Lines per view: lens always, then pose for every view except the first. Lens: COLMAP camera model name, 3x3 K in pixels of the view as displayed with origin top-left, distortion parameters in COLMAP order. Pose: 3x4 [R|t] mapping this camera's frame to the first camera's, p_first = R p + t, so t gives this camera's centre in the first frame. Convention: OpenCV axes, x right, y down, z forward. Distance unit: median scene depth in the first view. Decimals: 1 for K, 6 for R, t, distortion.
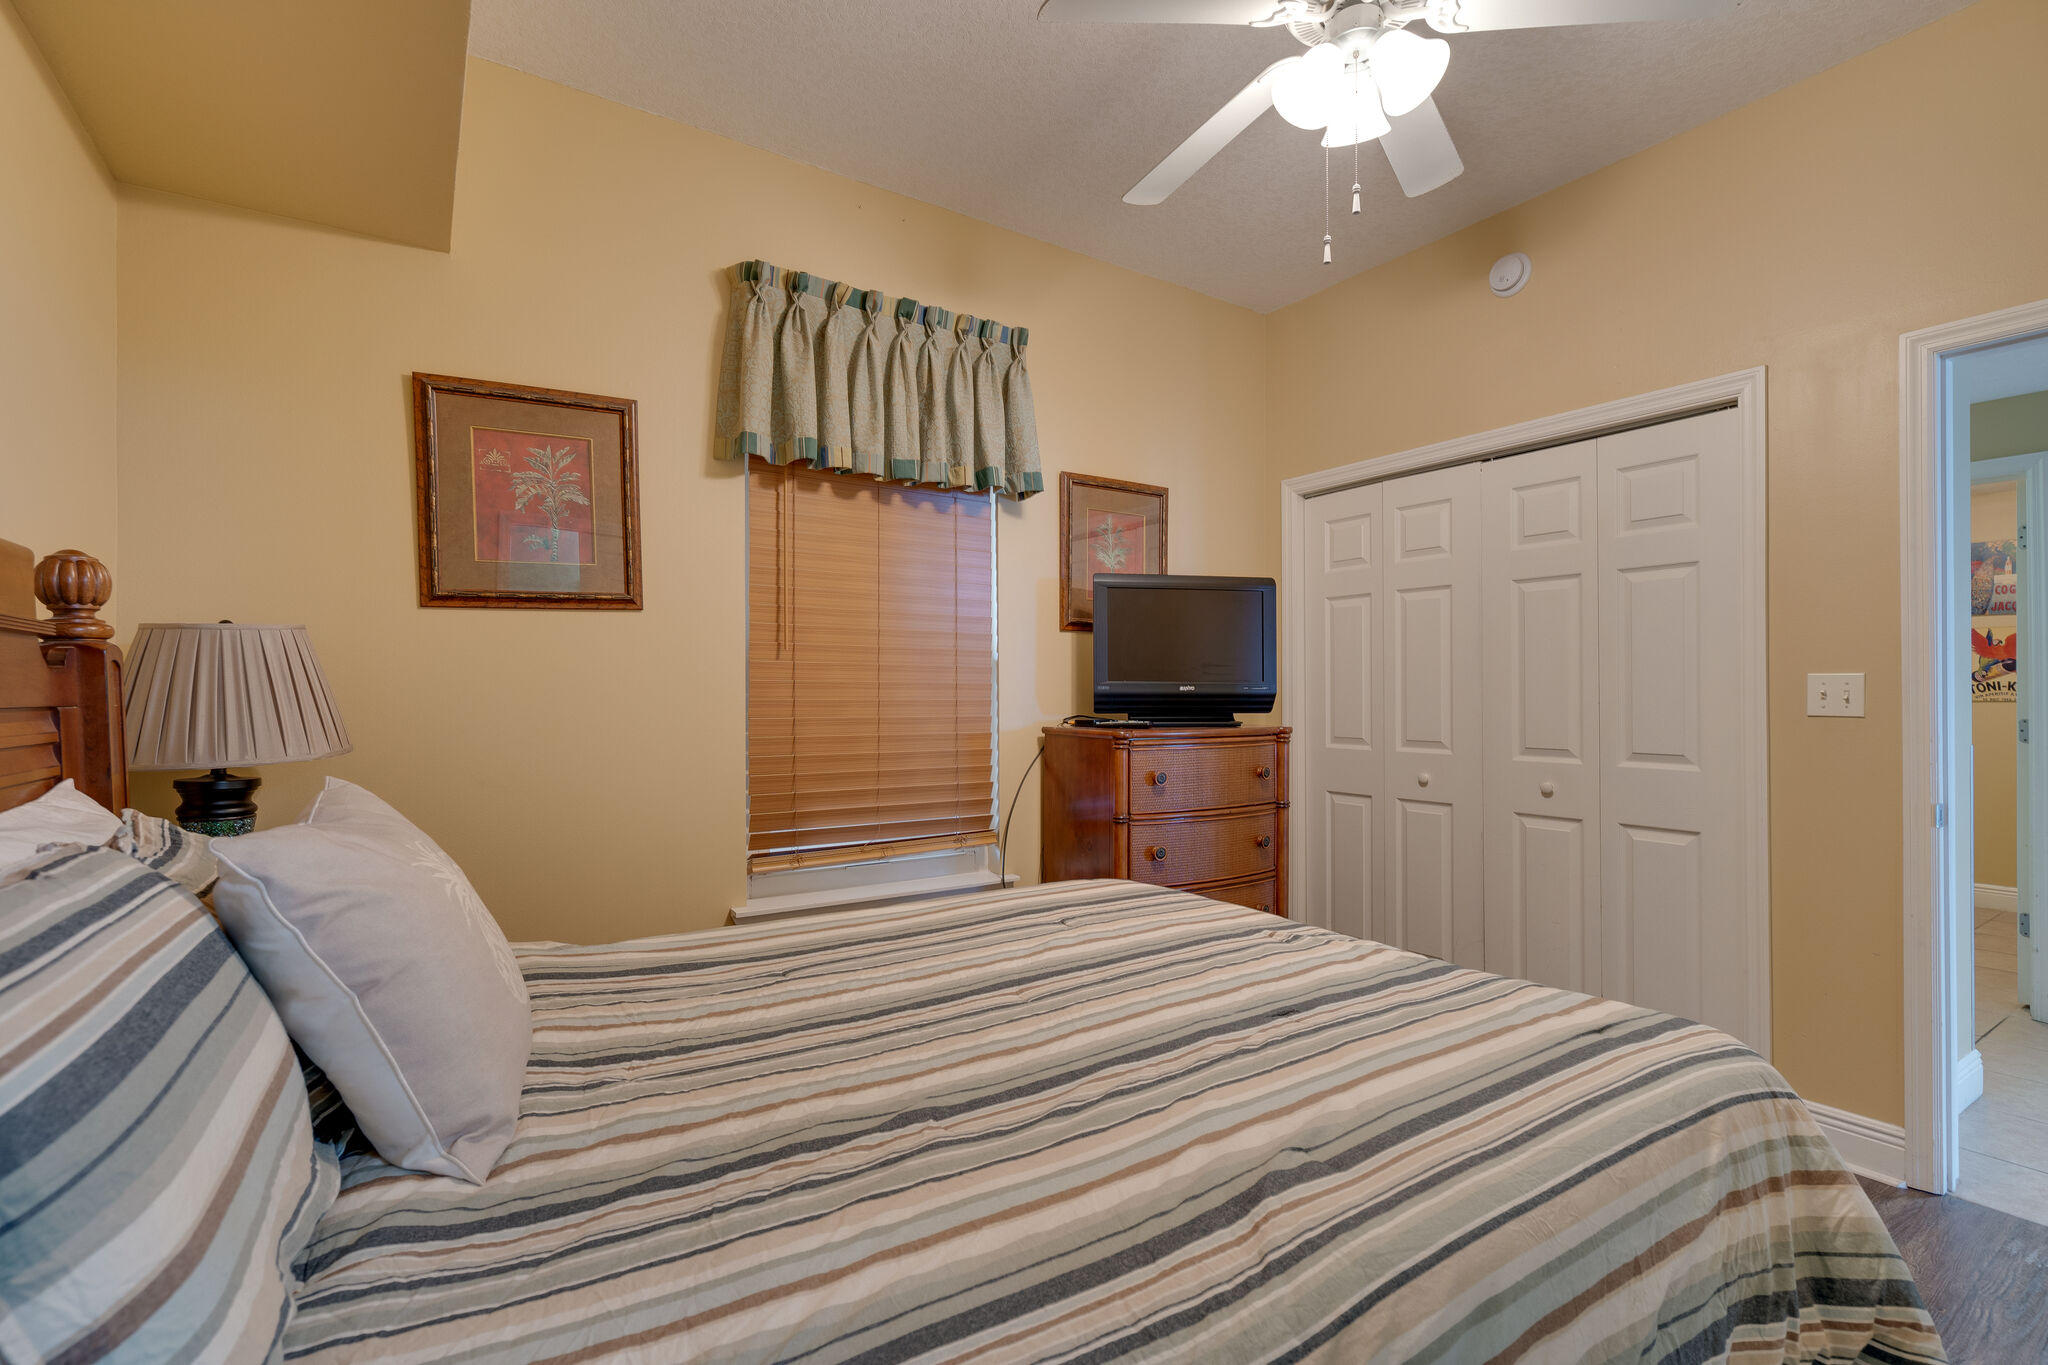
lens RADIAL K [[931.3, 0, 1010.4], [0, 931.3, 690.1], [0, 0, 1]] dist [-0.004608, 0.002718]
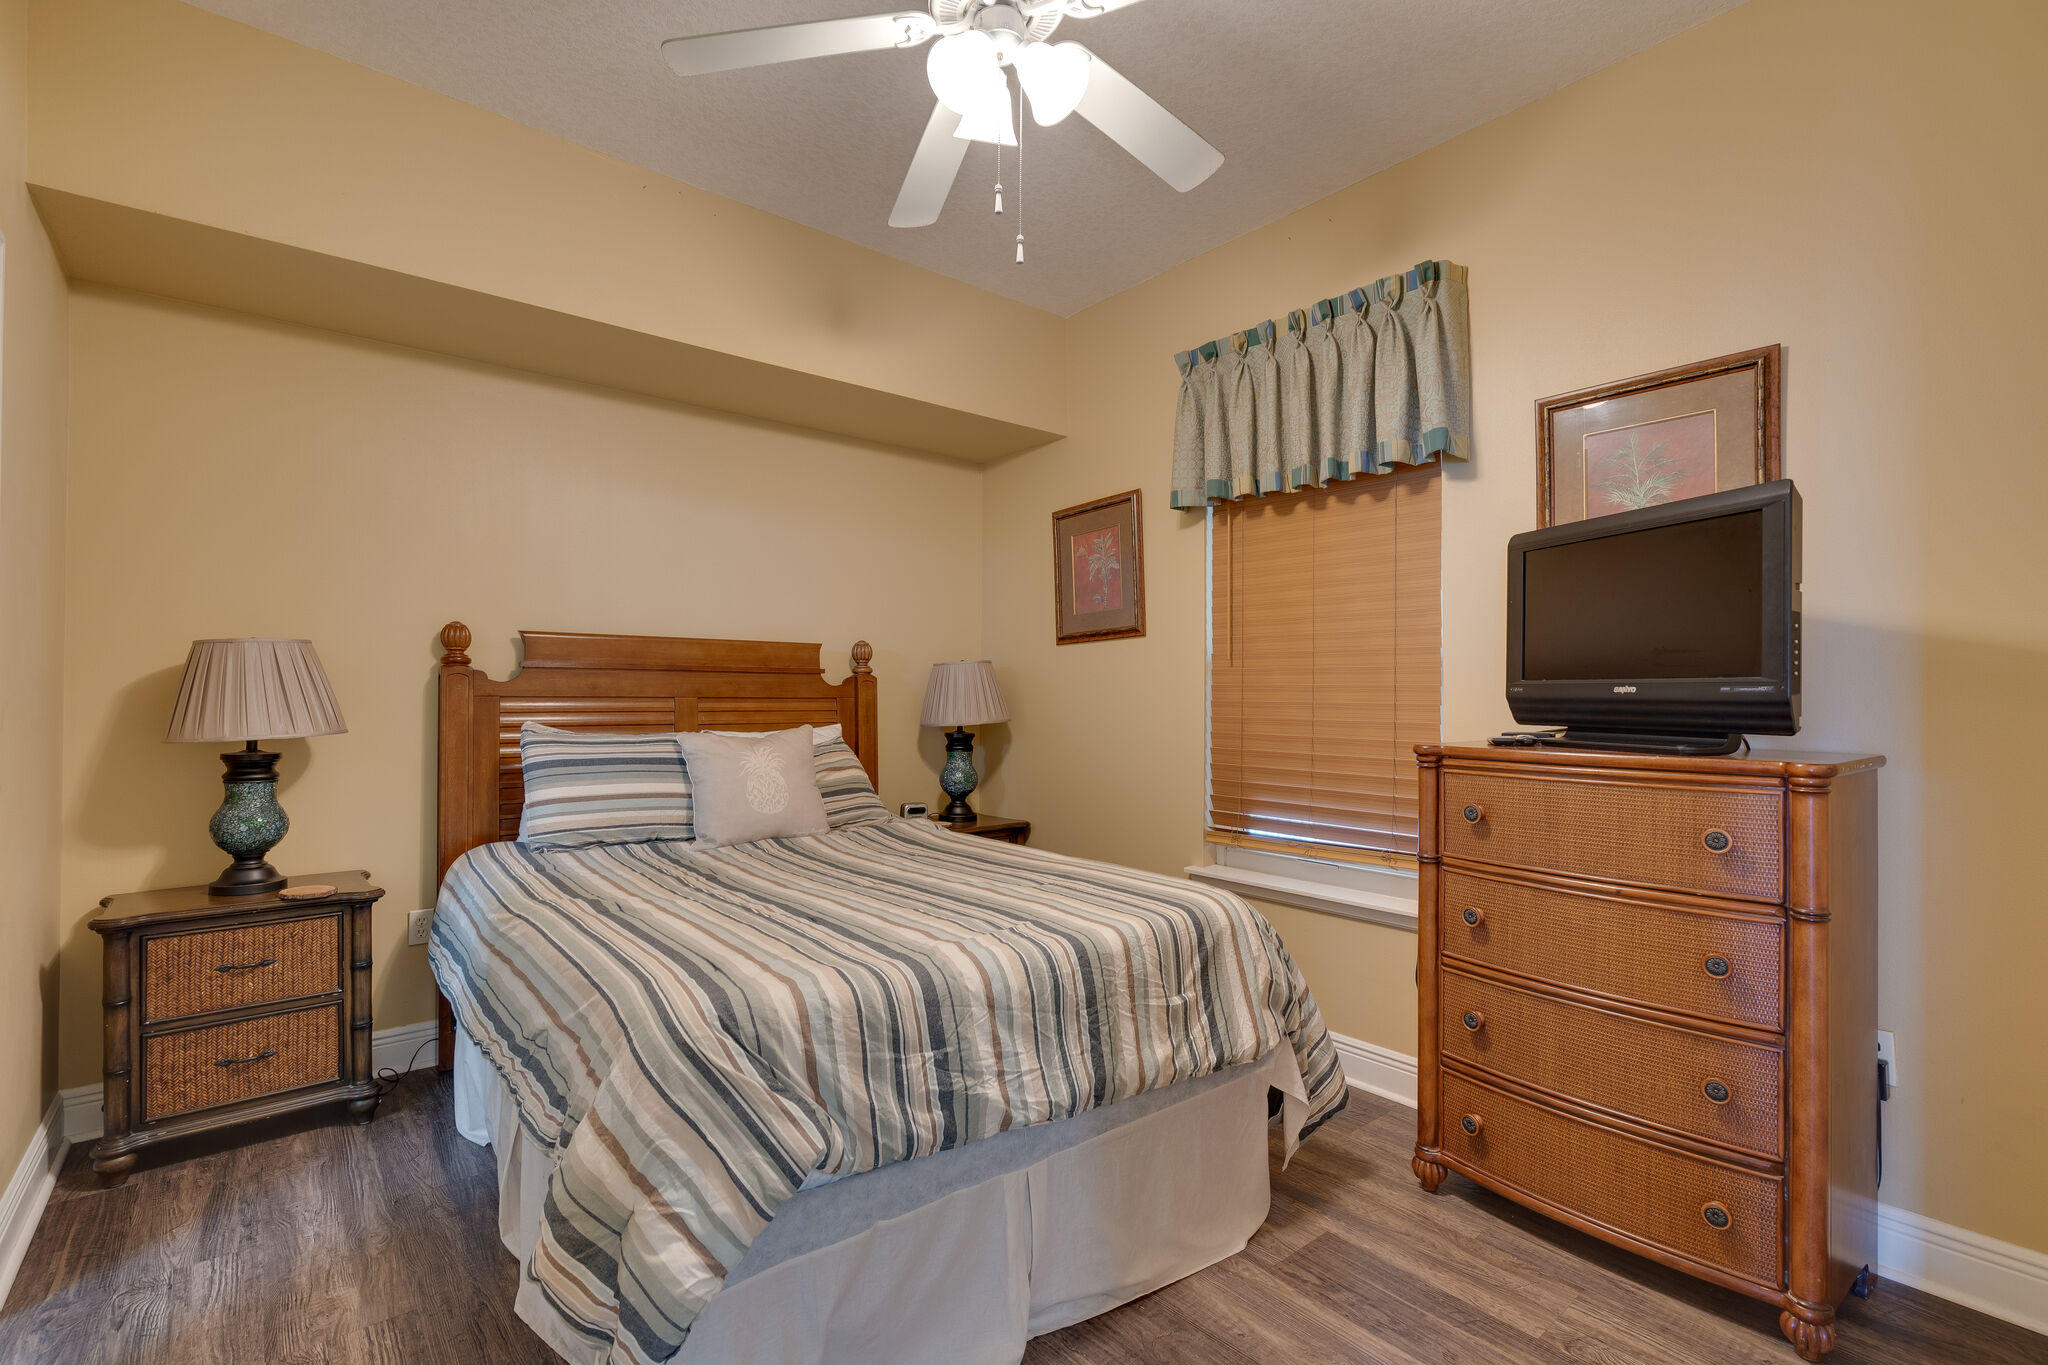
lens RADIAL K [[931.3, 0, 1003.8], [0, 931.3, 693.6], [0, 0, 1]] dist [-0.004608, 0.002718]
pose [[0.096531, -0.000503, -0.995330, 0.912213], [-0.002652, 0.999996, -0.000763, 0.002615], [0.995326, 0.002713, 0.096529, 0.607317]]
